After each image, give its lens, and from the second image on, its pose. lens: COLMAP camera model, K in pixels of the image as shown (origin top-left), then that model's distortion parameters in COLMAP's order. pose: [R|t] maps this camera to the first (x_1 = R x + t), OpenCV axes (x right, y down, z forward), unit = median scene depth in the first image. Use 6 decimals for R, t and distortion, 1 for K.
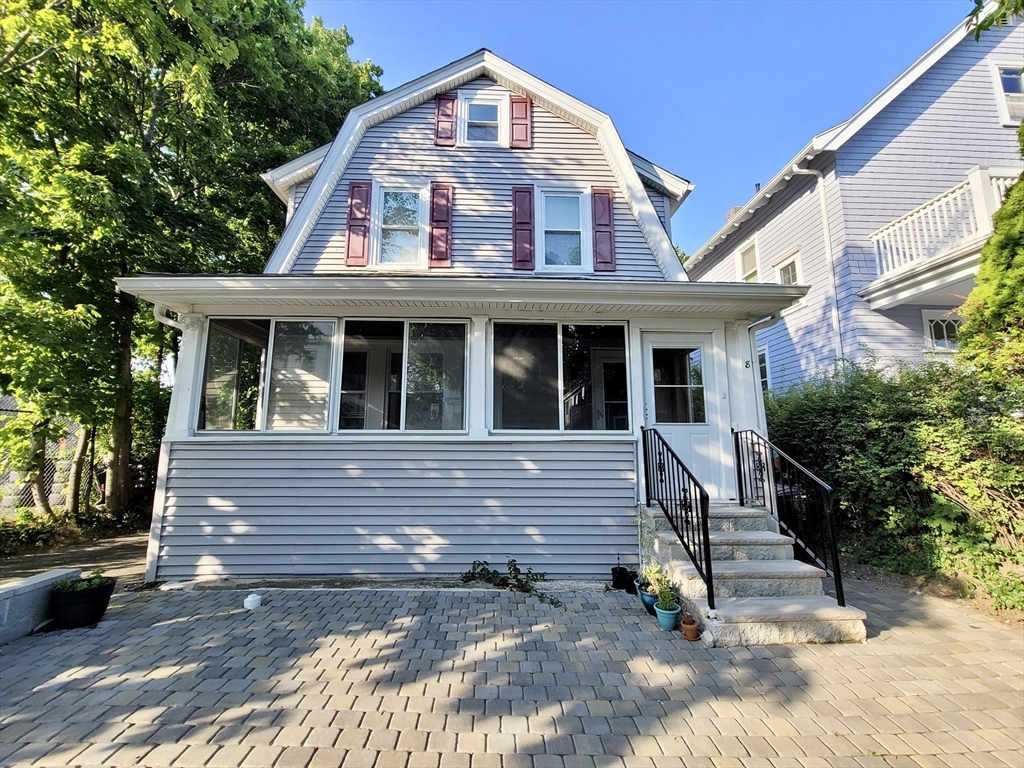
lens RADIAL K [[418.8, 0, 533.8], [0, 418.8, 381.9], [0, 0, 1]] dist [-0.000179, -0.000305]
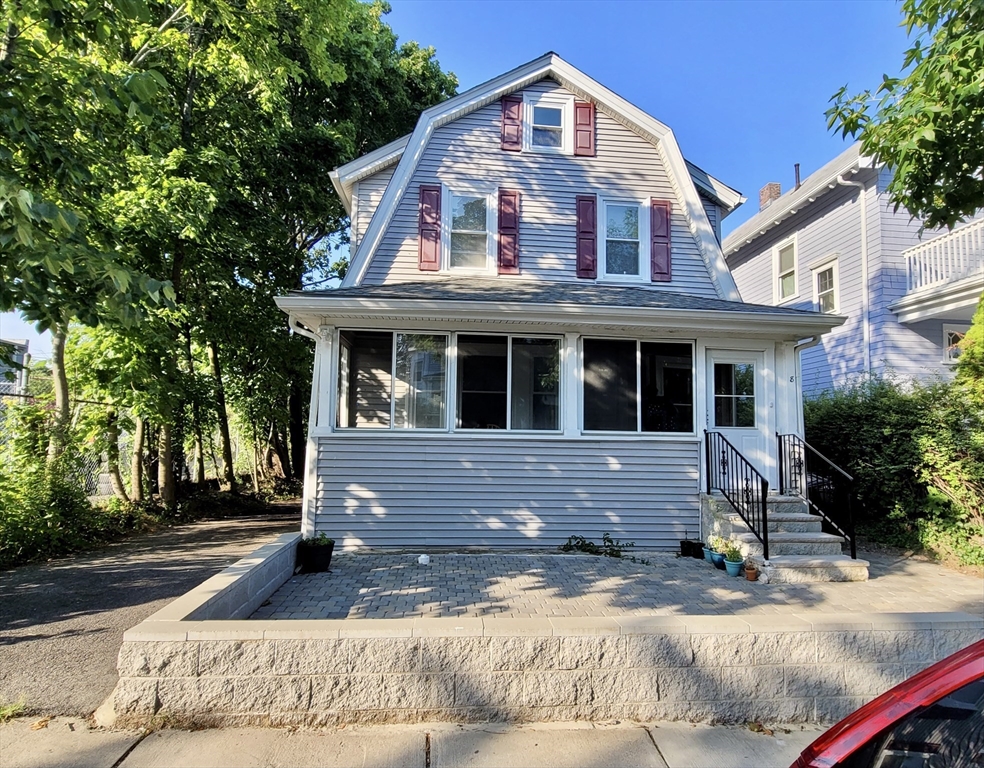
lens RADIAL K [[561.7, 0, 500.5], [0, 561.7, 404.1], [0, 0, 1]] dist [-0.001426, -0.001030]
pose [[0.998259, 0.017597, 0.056304, -0.393675], [-0.022453, 0.995973, 0.086796, -0.088608], [-0.054550, -0.087909, 0.994634, -0.533922]]
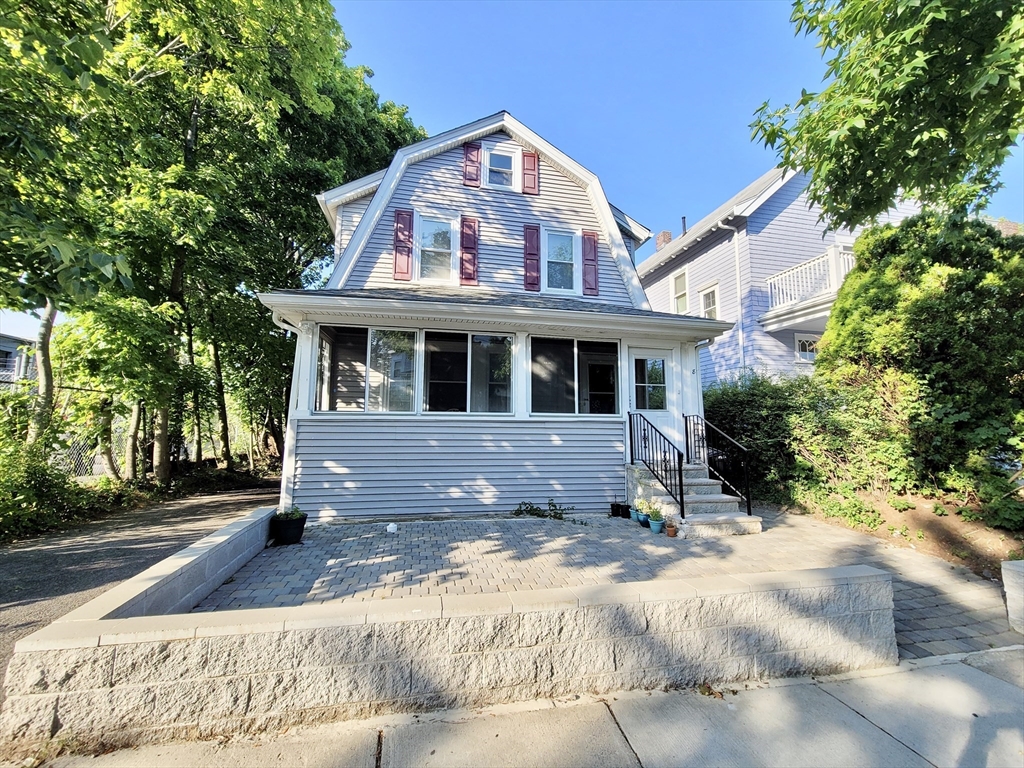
lens RADIAL K [[418.8, 0, 509.7], [0, 418.8, 380.2], [0, 0, 1]] dist [-0.000179, -0.000305]
pose [[0.985764, 0.024255, 0.166375, -0.381441], [-0.031584, 0.998637, 0.041543, -0.051348], [-0.165141, -0.046207, 0.985187, -0.367595]]
